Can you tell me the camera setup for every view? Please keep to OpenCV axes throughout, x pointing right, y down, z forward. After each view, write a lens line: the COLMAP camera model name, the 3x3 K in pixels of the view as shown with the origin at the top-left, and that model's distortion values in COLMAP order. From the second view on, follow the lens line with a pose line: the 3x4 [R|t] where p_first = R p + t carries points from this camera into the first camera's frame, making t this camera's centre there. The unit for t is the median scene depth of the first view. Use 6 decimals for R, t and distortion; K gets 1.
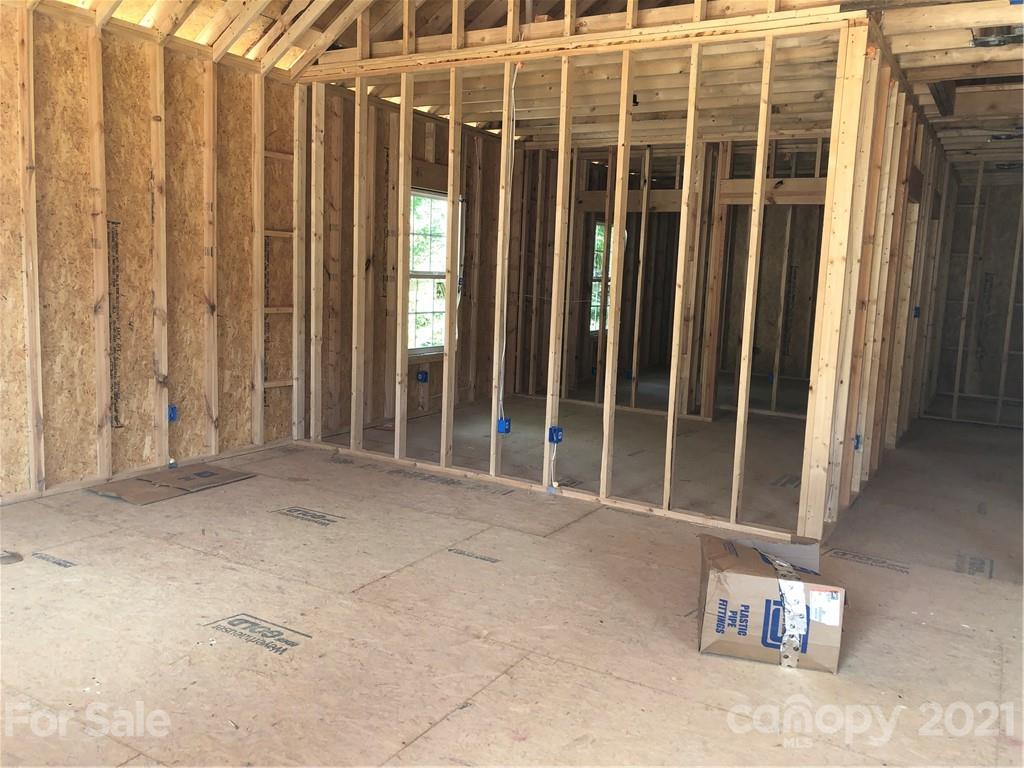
lens RADIAL K [[861.7, 0, 505.3], [0, 861.7, 377.2], [0, 0, 1]] dist [0.025449, -0.012381]
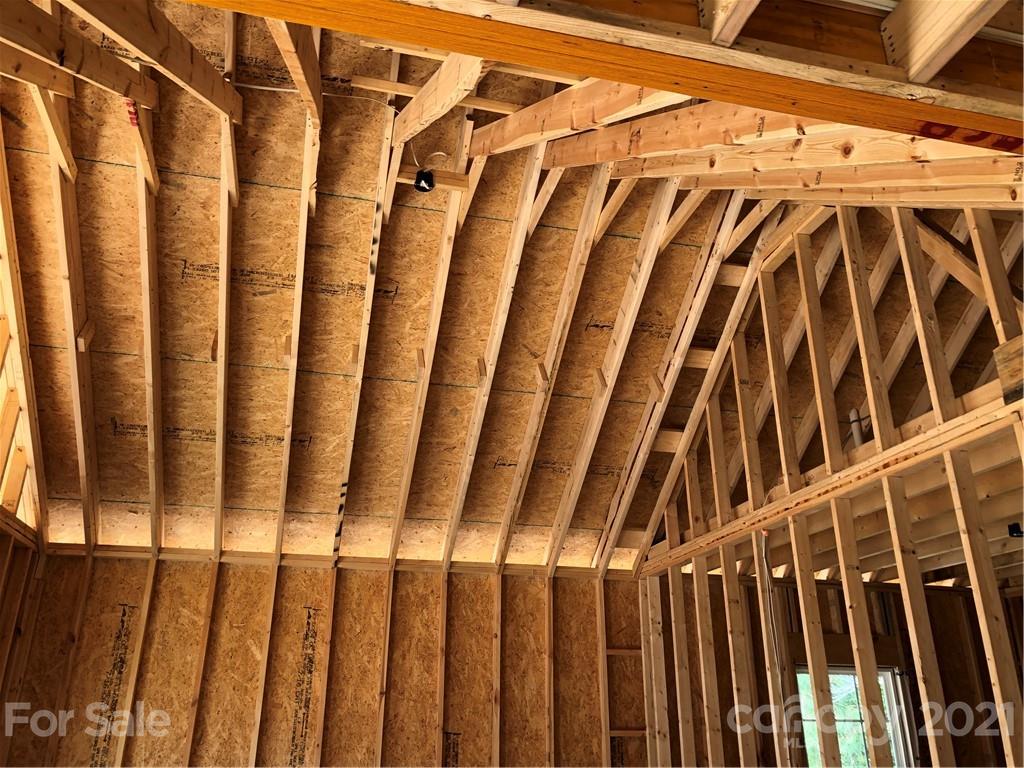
lens RADIAL K [[861.7, 0, 503.9], [0, 861.7, 378.1], [0, 0, 1]] dist [0.025449, -0.012381]
pose [[0.691219, -0.309430, -0.653046, 0.470189], [-0.061801, 0.875066, -0.480042, -0.043118], [0.719998, 0.372173, 0.585739, 0.192364]]
